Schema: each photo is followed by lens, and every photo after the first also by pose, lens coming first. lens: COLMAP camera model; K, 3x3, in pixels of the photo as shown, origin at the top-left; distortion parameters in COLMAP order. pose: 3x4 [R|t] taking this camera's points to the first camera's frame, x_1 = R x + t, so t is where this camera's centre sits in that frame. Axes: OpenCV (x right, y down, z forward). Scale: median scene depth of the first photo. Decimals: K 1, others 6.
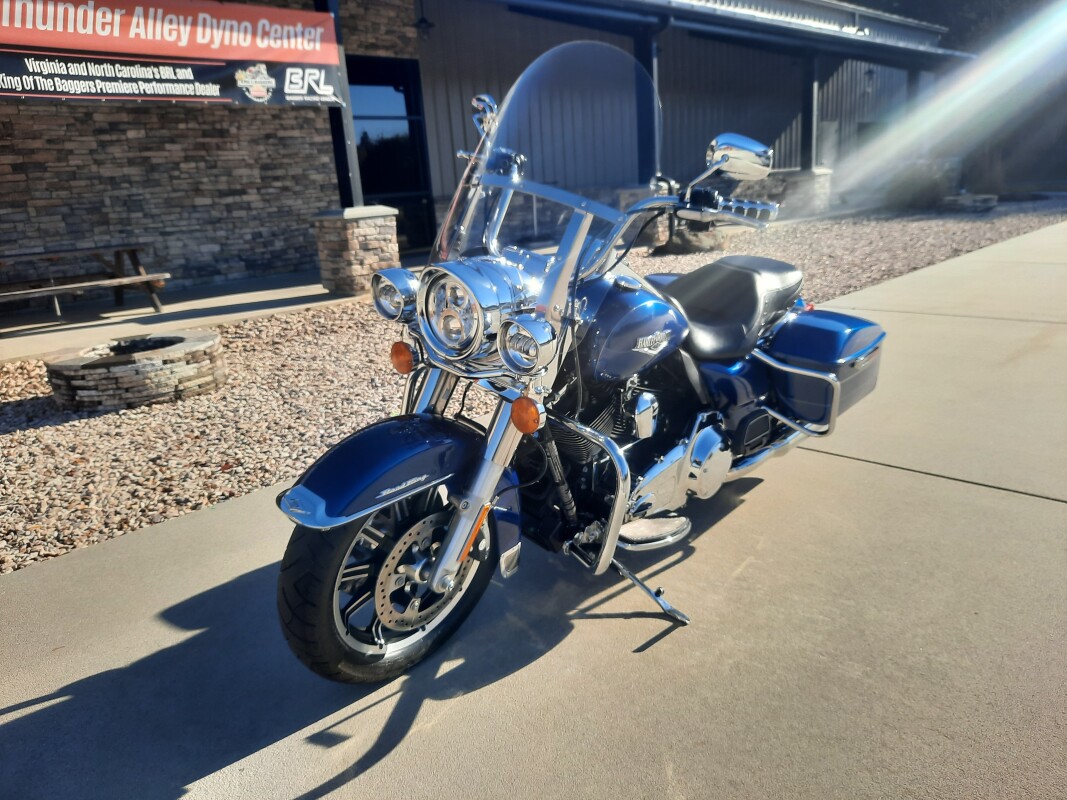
lens RADIAL K [[799.3, 0, 533.5], [0, 799.3, 400.0], [0, 0, 1]] dist [0.000040, 0.007184]
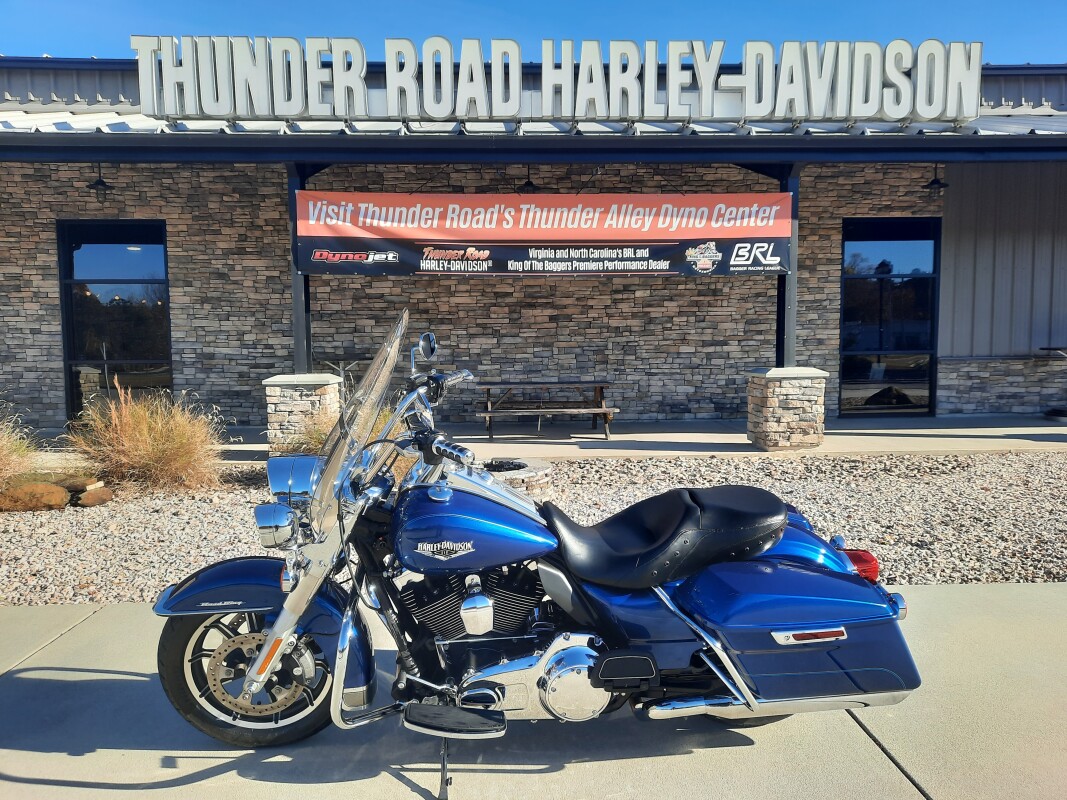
lens RADIAL K [[780.1, 0, 527.6], [0, 780.1, 402.5], [0, 0, 1]] dist [0.004705, 0.012980]
pose [[0.728651, 0.110643, -0.675889, 0.224170], [-0.214317, 0.974138, -0.071581, -0.052122], [0.650489, 0.197013, 0.733519, 0.046904]]
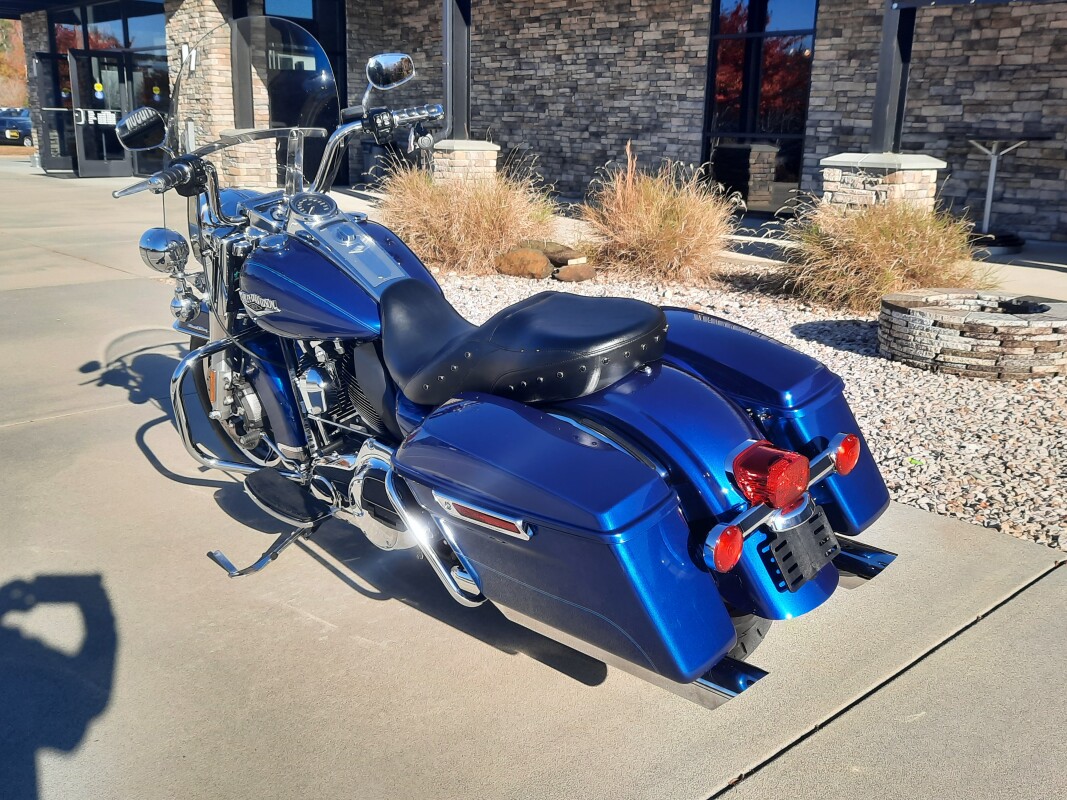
lens RADIAL K [[1023.9, 0, 533.5], [0, 1023.9, 400.0], [0, 0, 1]] dist [0.004727, -0.004251]
pose [[-0.066760, 0.319634, -0.945186, 0.322550], [-0.270141, 0.906128, 0.325507, -0.110767], [0.960503, 0.277065, 0.025853, 0.307031]]
